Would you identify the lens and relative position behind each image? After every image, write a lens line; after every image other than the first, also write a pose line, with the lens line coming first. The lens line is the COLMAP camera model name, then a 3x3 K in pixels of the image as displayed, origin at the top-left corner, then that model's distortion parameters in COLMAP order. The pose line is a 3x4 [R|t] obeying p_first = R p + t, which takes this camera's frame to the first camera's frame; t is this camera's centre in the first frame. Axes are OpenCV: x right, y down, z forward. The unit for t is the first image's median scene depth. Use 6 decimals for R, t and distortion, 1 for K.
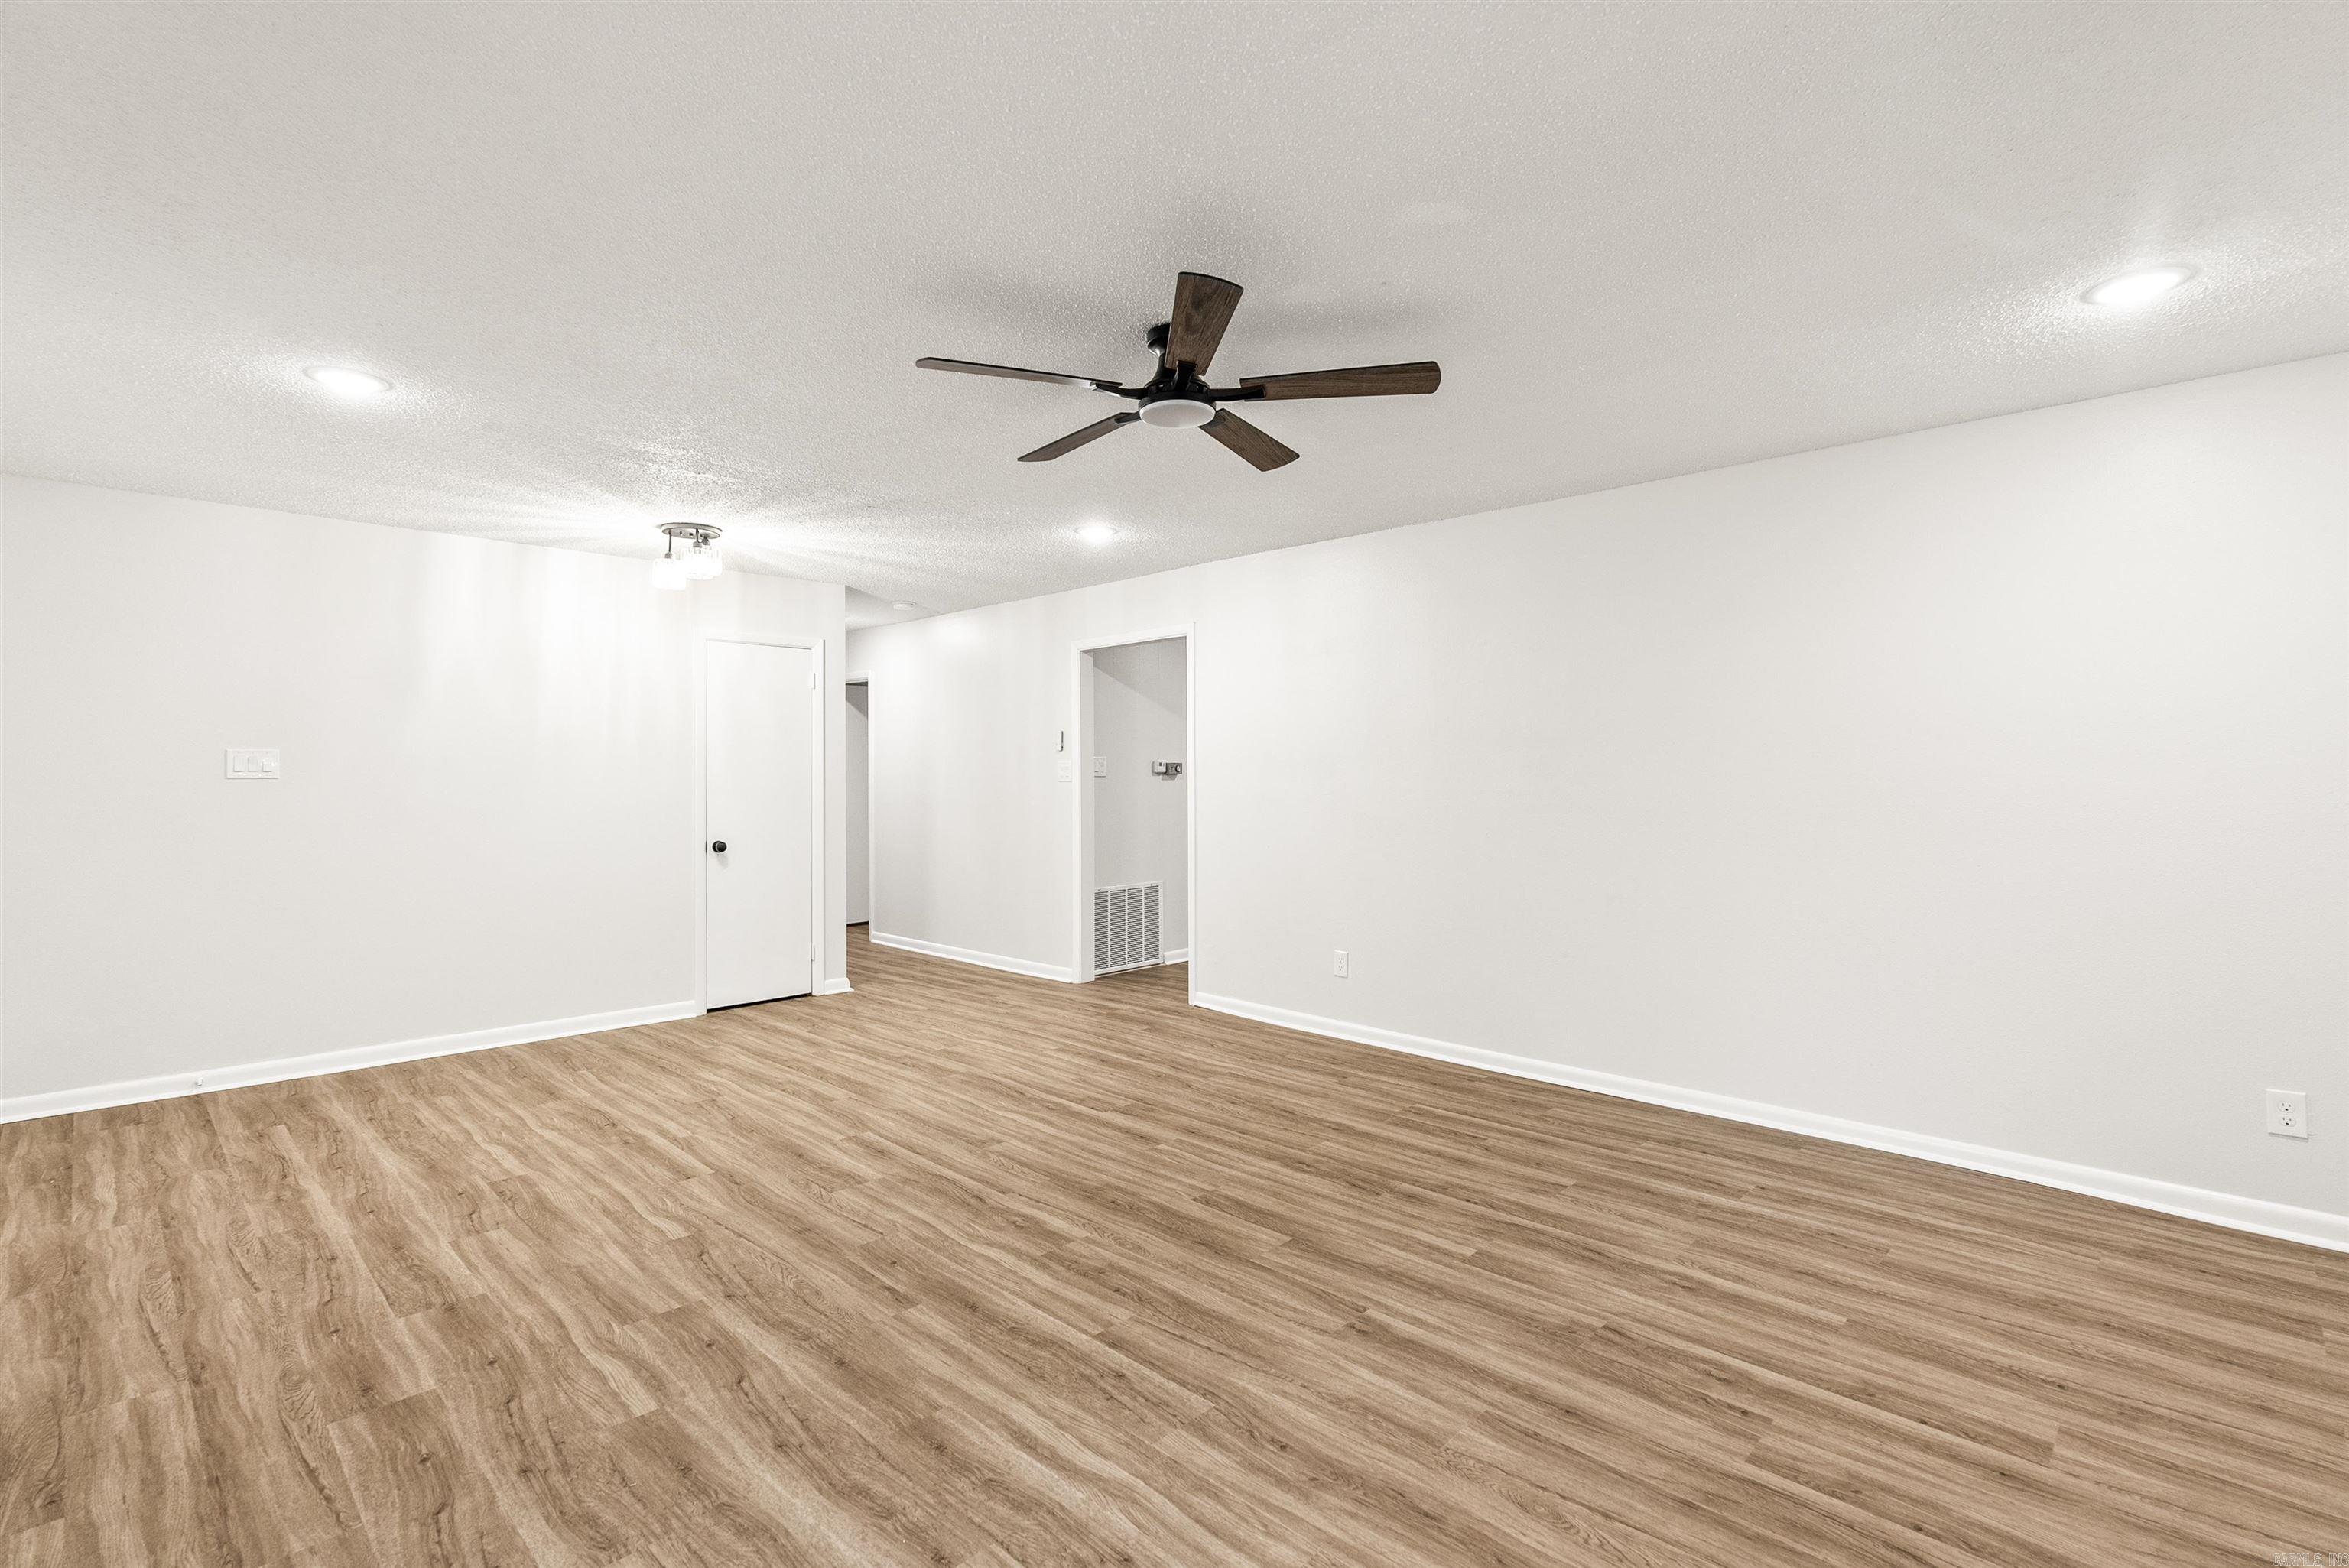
lens RADIAL K [[1051.9, 0, 1166.1], [0, 1051.9, 774.1], [0, 0, 1]] dist [-0.009362, 0.001545]
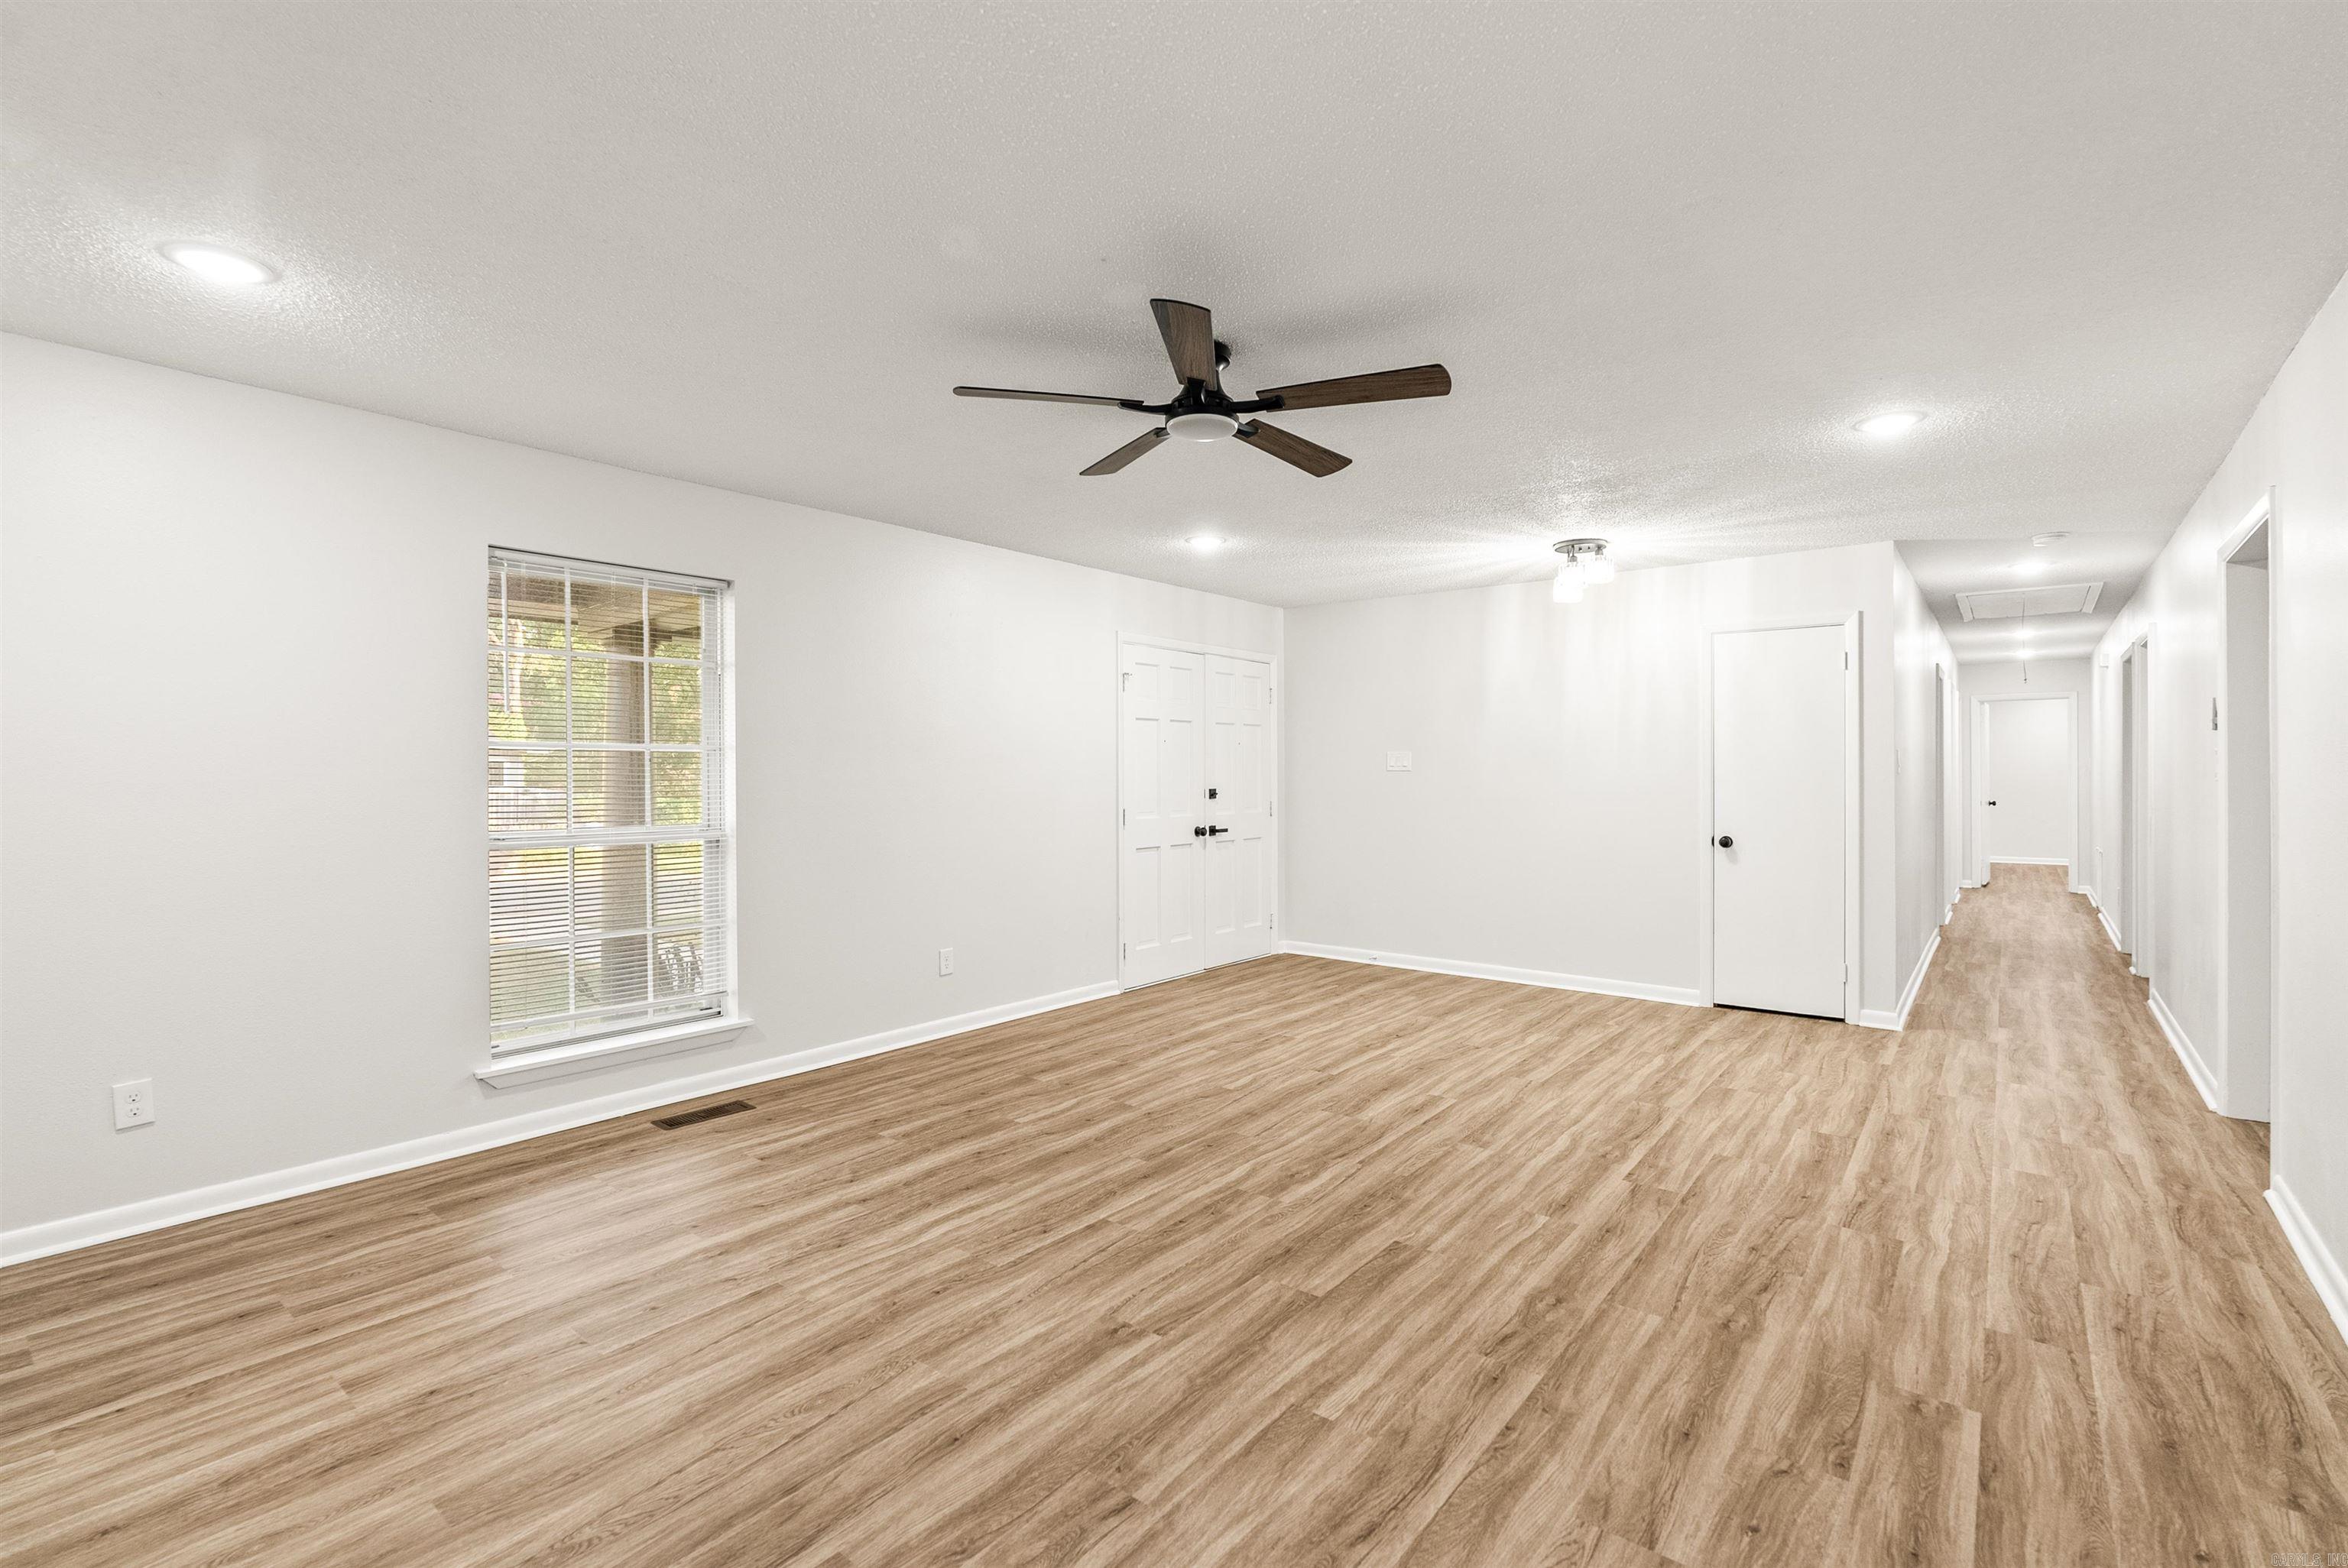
lens RADIAL K [[1051.4, 0, 1222.4], [0, 1051.4, 770.3], [0, 0, 1]] dist [-0.009362, 0.001545]
pose [[0.139117, 0.002564, -0.990273, 0.986654], [-0.000691, 0.999997, 0.002493, 0.000006], [0.990276, 0.000337, 0.139118, 0.805792]]
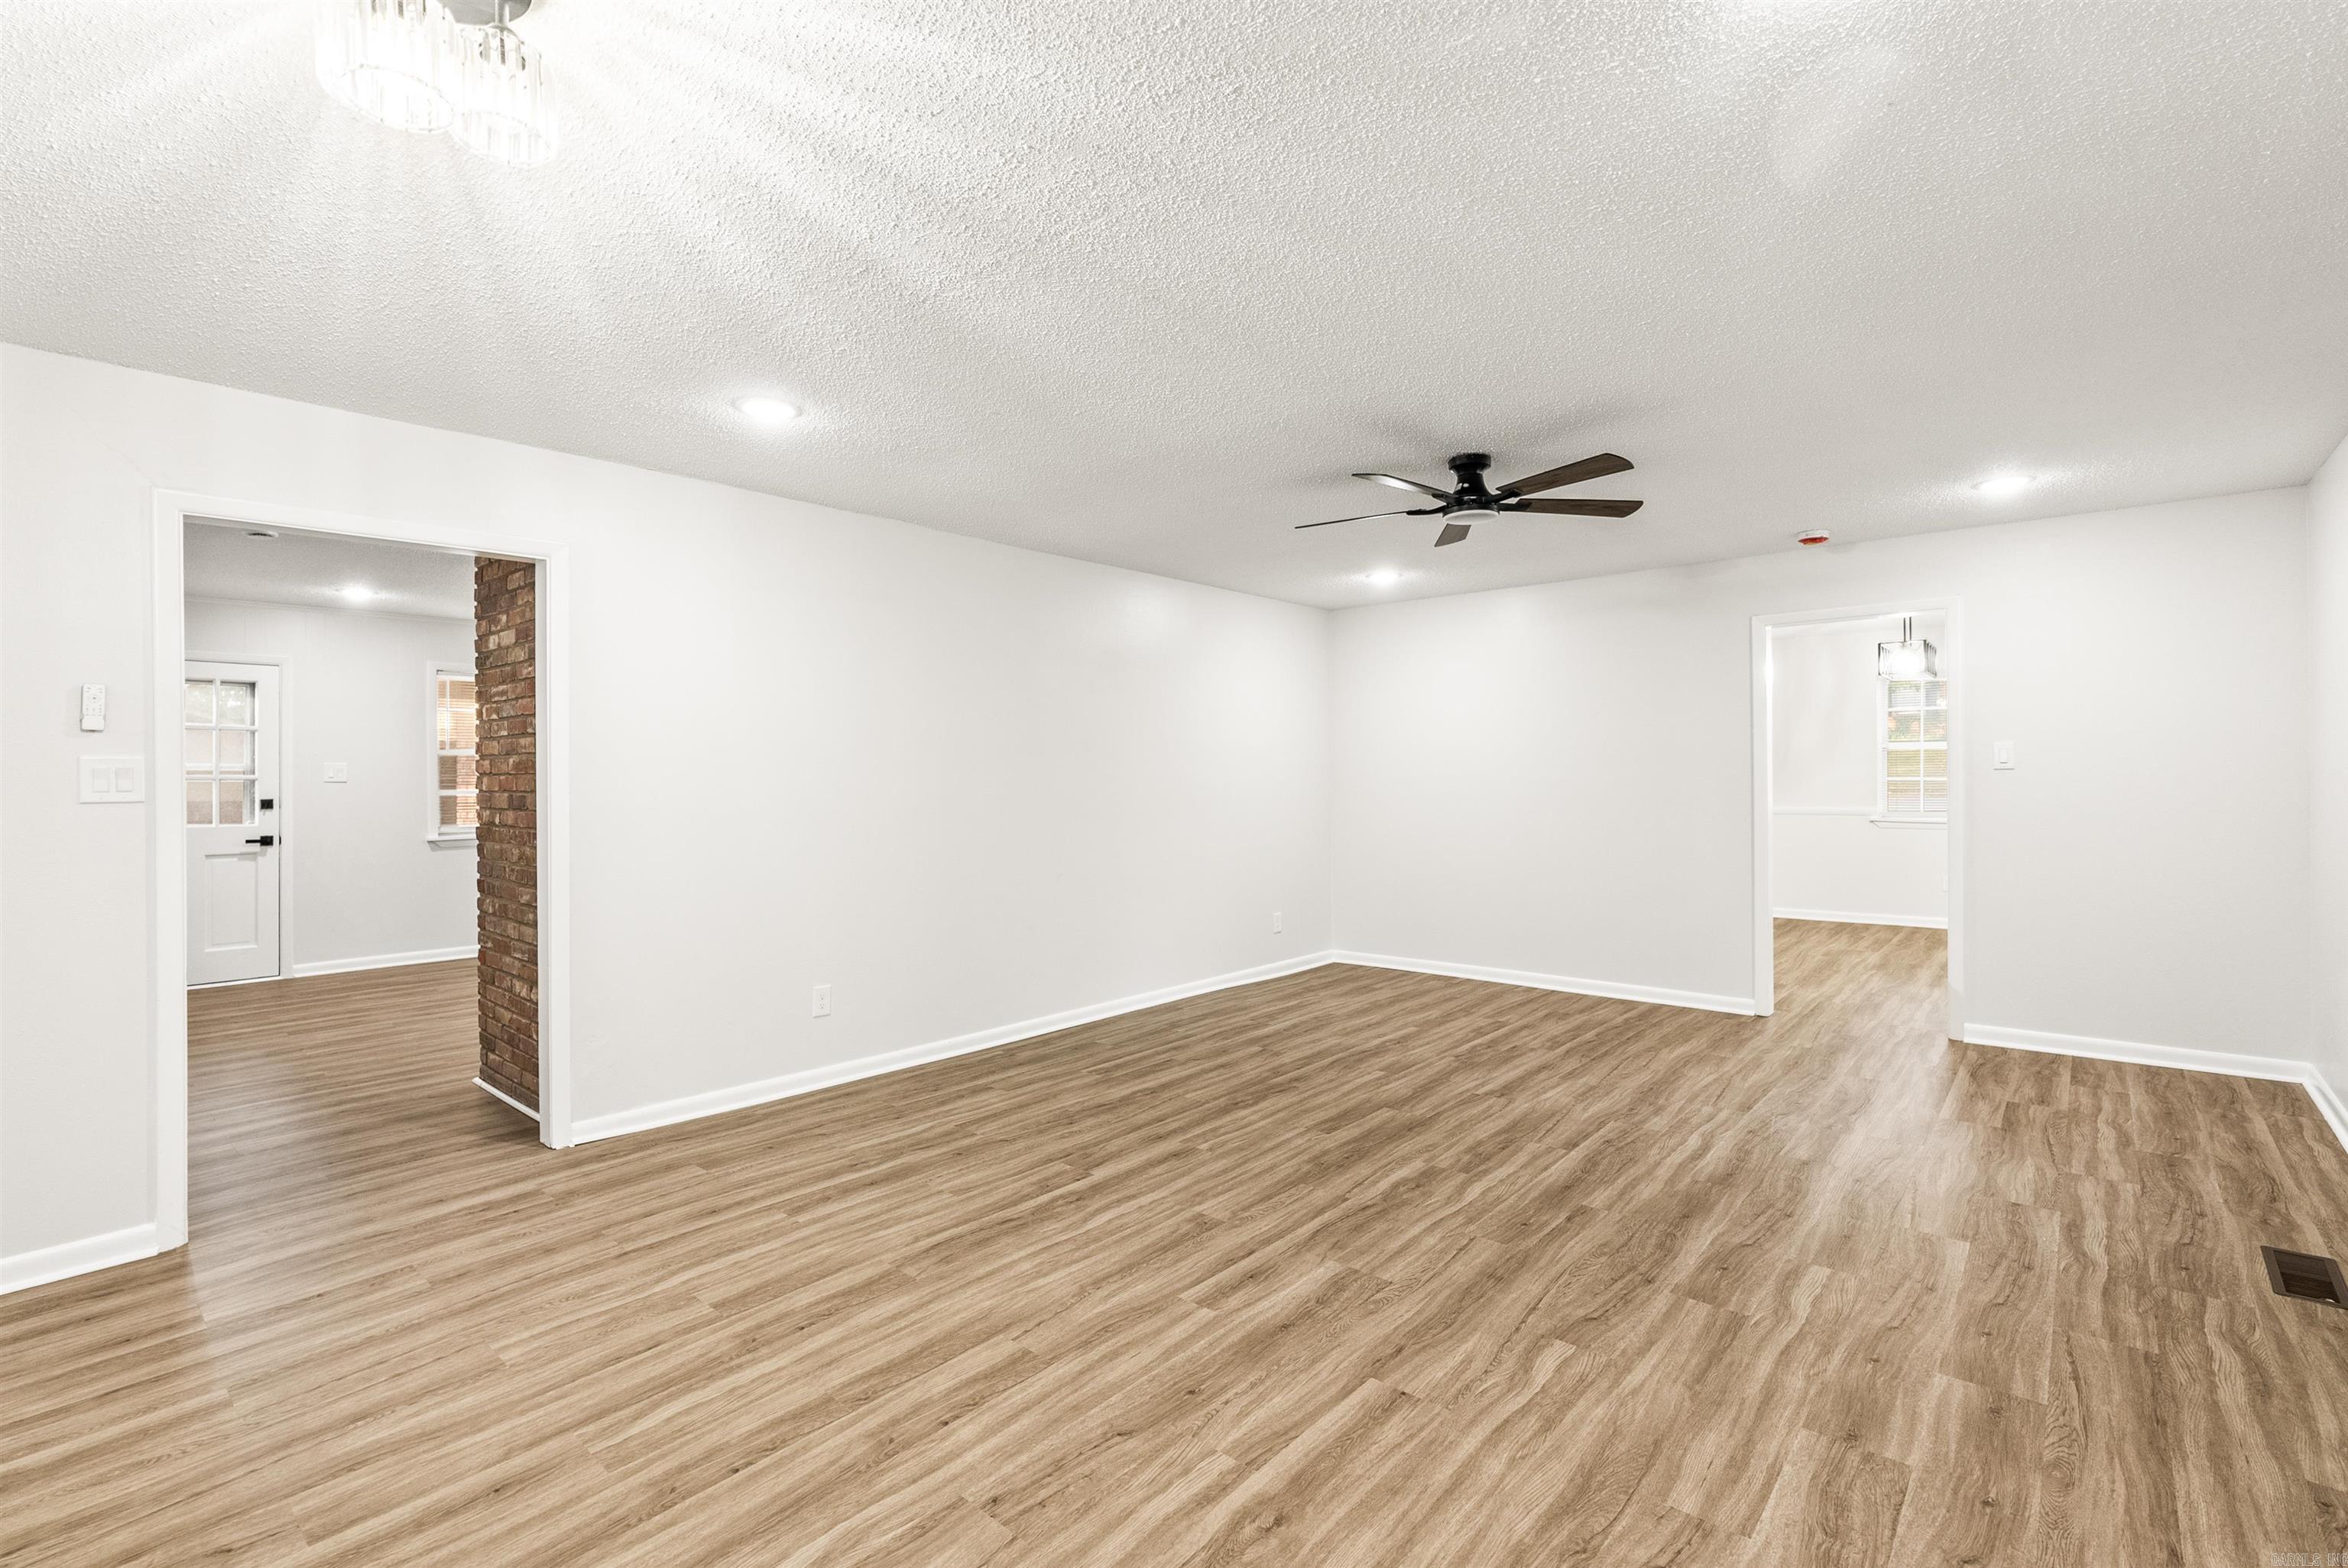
lens RADIAL K [[1051.4, 0, 1171.4], [0, 1051.4, 771.6], [0, 0, 1]] dist [-0.009362, 0.001545]
pose [[-0.048888, 0.008085, 0.998772, -1.282363], [0.008666, 0.999933, -0.007670, 0.002349], [-0.998767, 0.008281, -0.048955, 1.364041]]
